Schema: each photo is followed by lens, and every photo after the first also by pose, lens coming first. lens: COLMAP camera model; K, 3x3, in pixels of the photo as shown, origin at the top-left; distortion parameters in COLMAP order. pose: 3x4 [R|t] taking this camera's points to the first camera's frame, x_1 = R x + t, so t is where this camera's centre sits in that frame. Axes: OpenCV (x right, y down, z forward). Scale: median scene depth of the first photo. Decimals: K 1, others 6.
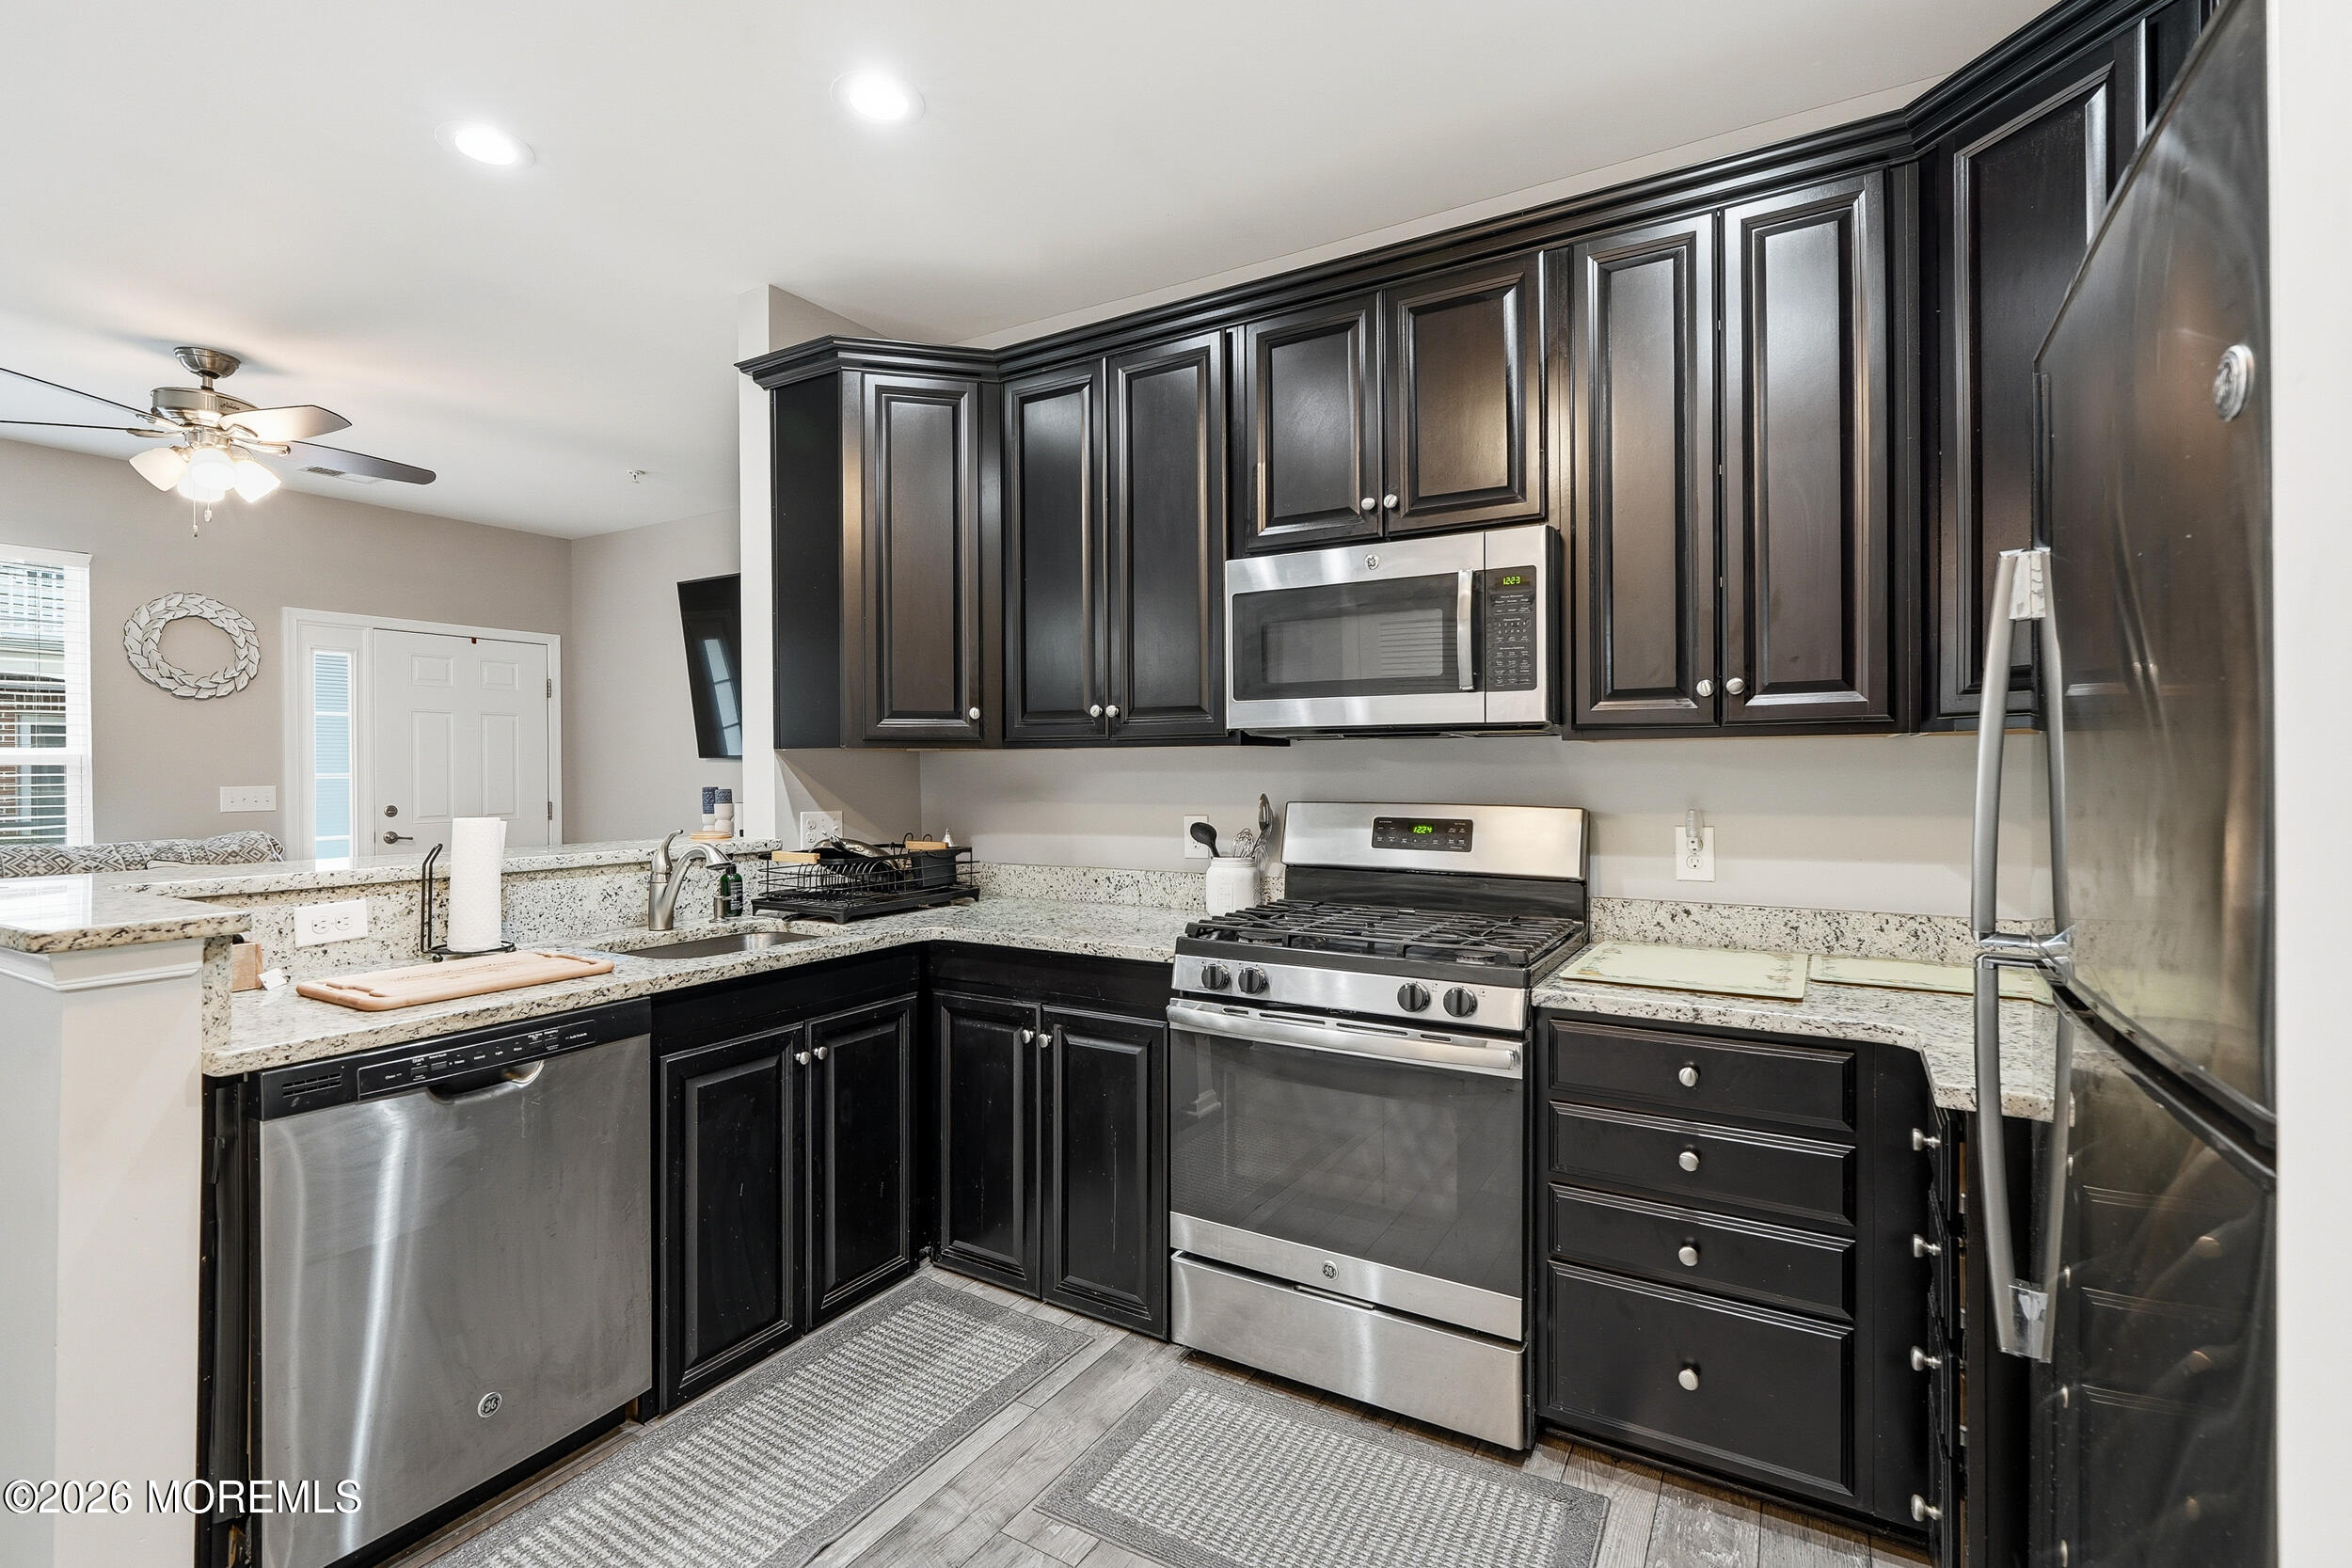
lens RADIAL K [[1062.3, 0, 1174.6], [0, 1062.3, 774.2], [0, 0, 1]] dist [0.000644, 0.000319]
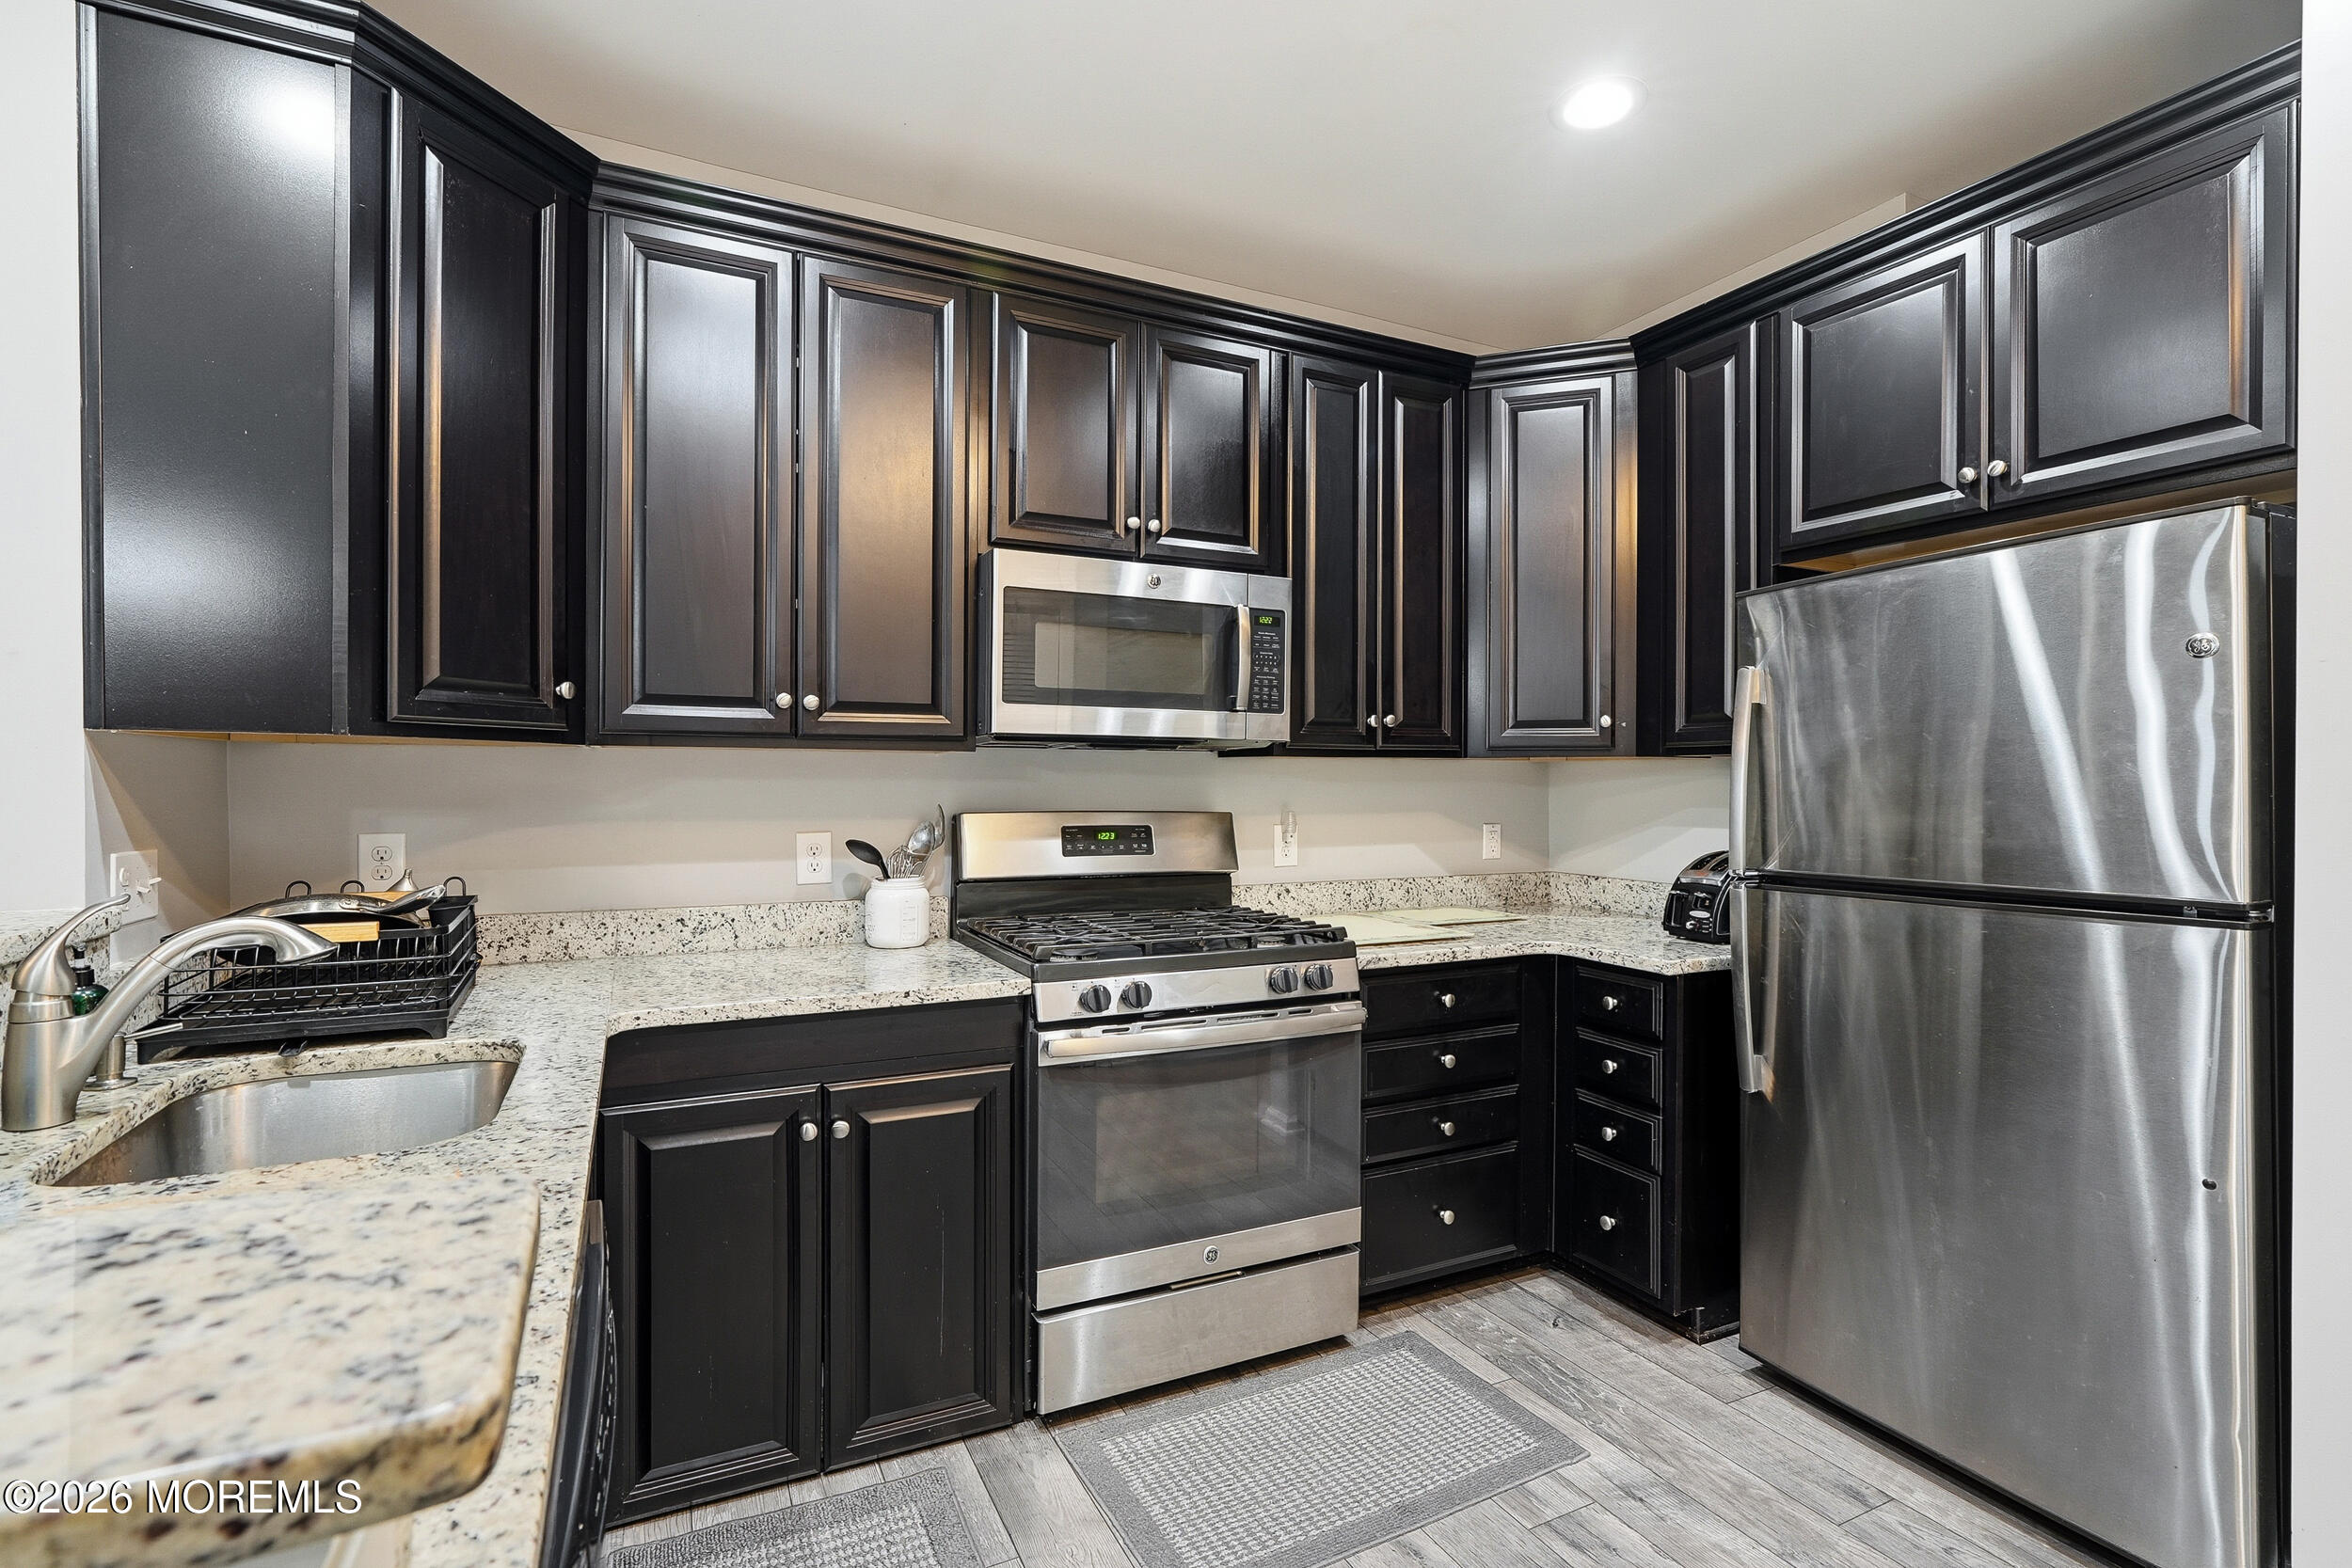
lens RADIAL K [[1056.7, 0, 1176.0], [0, 1056.7, 784.0], [0, 0, 1]] dist [-0.000474, -0.000087]
pose [[0.557289, 0.003466, 0.830311, -0.652613], [-0.002839, 0.999993, -0.002269, 0.003037], [-0.830314, -0.001093, 0.557295, 0.392373]]
